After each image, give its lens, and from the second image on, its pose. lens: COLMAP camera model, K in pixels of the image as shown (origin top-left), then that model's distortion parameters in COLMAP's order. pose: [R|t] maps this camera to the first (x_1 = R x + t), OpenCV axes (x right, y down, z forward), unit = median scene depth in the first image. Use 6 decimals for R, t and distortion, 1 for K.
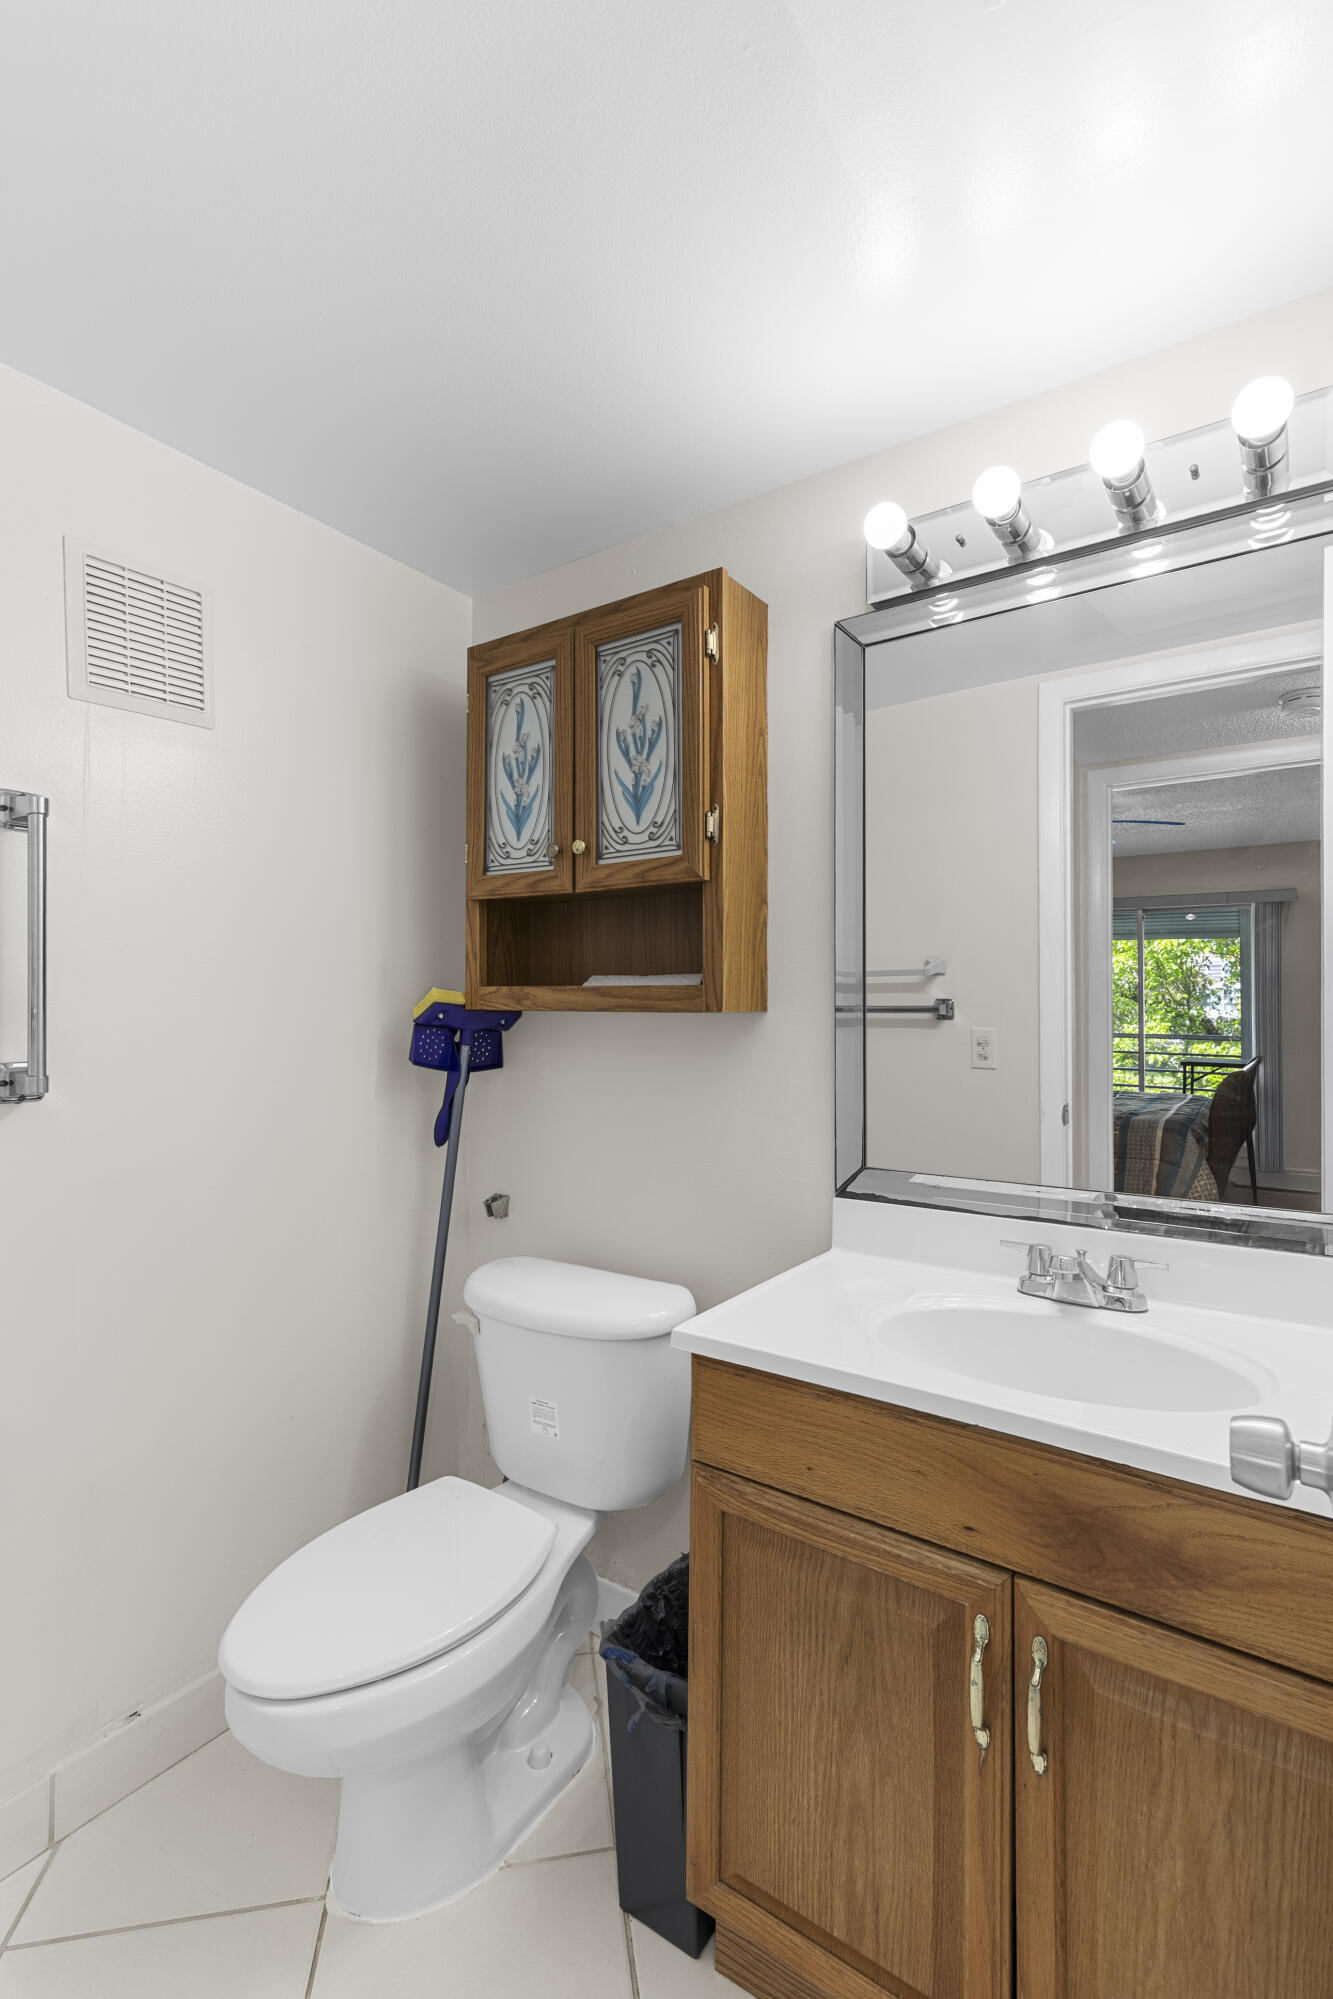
lens RADIAL K [[916.3, 0, 667.3], [0, 916.3, 1001.8], [0, 0, 1]] dist [0.010100, -0.003759]
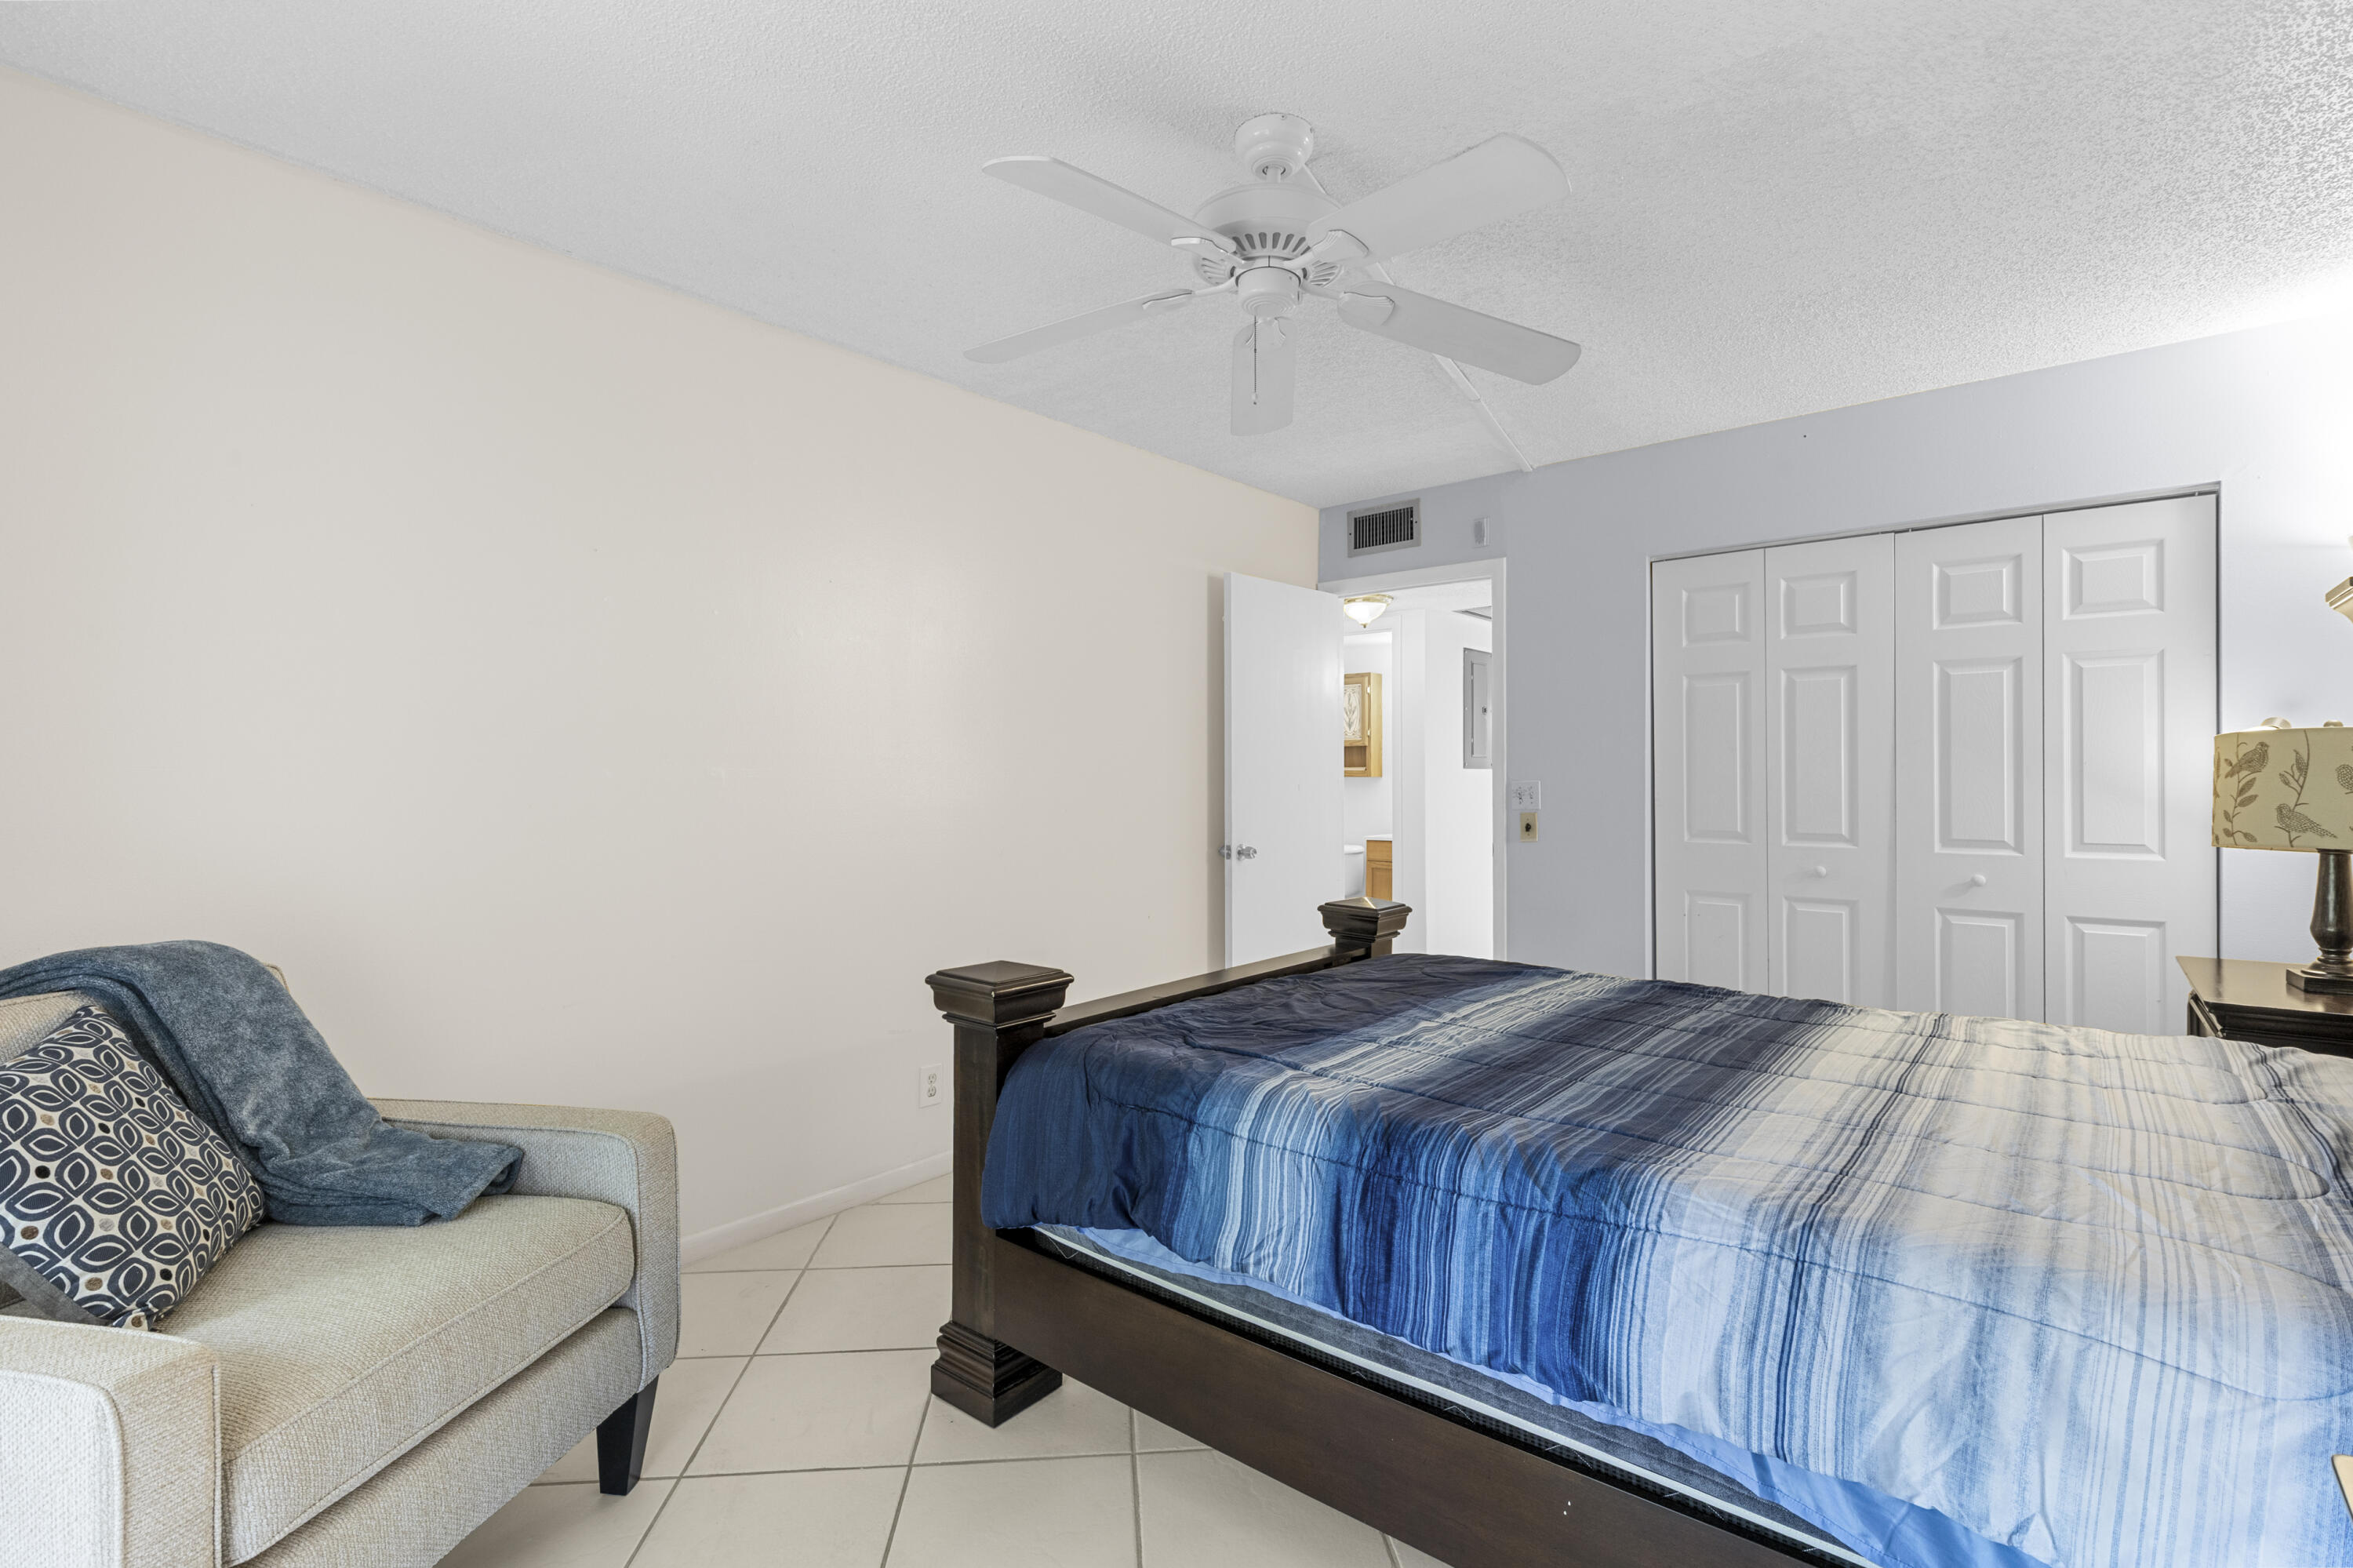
lens RADIAL K [[1078.6, 0, 1177.3], [0, 1078.6, 776.9], [0, 0, 1]] dist [0.010100, -0.003759]
pose [[0.994089, -0.003447, -0.108509, -0.282325], [0.003645, 0.999992, 0.001629, -0.001432], [0.108503, -0.002015, 0.994094, -3.942332]]
